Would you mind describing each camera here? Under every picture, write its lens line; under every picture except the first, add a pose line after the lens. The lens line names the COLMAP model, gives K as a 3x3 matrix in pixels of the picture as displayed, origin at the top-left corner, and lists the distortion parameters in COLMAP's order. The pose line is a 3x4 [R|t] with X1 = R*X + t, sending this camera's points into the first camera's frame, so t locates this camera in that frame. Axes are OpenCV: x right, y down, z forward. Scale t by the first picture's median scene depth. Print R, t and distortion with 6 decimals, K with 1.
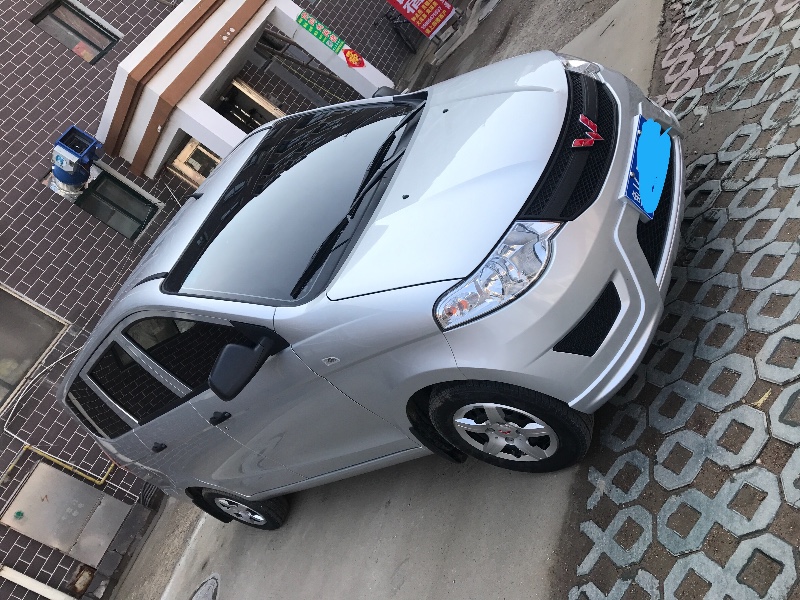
lens RADIAL K [[663.7, 0, 396.9], [0, 663.7, 303.0], [0, 0, 1]] dist [0.007905, -0.009384]
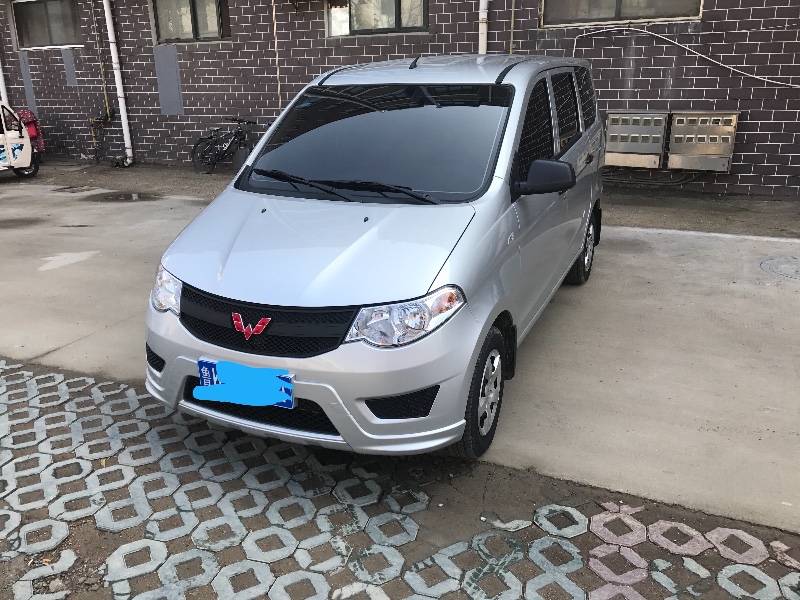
lens RADIAL K [[663.7, 0, 396.9], [0, 663.7, 303.0], [0, 0, 1]] dist [0.007905, -0.009384]
pose [[0.068962, 0.934942, -0.348033, 0.693232], [-0.508303, 0.333113, 0.794143, -1.355224], [0.858413, 0.122141, 0.498206, 0.679960]]
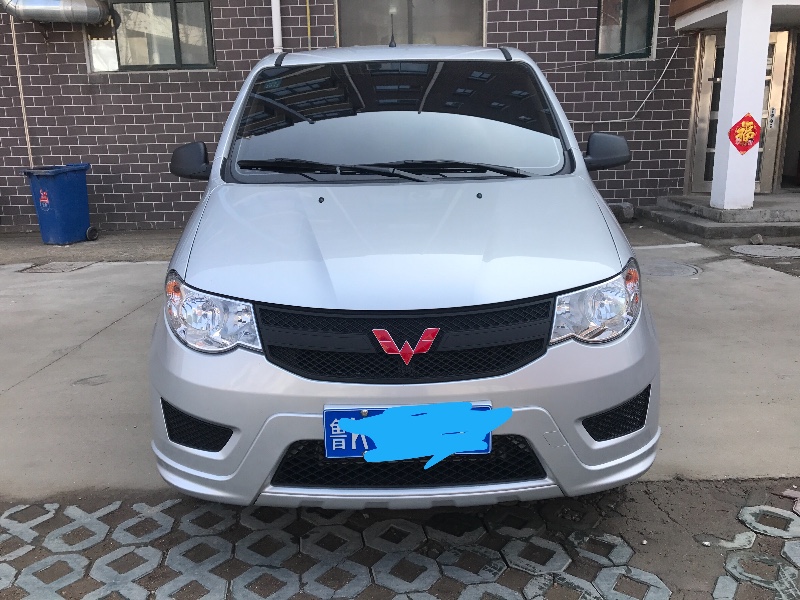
lens RADIAL K [[663.7, 0, 396.9], [0, 663.7, 303.0], [0, 0, 1]] dist [0.007905, -0.009384]
pose [[0.341216, 0.871571, -0.352045, 0.534864], [-0.729486, 0.481727, 0.485582, -0.667486], [0.592808, 0.091124, 0.800172, 0.394780]]
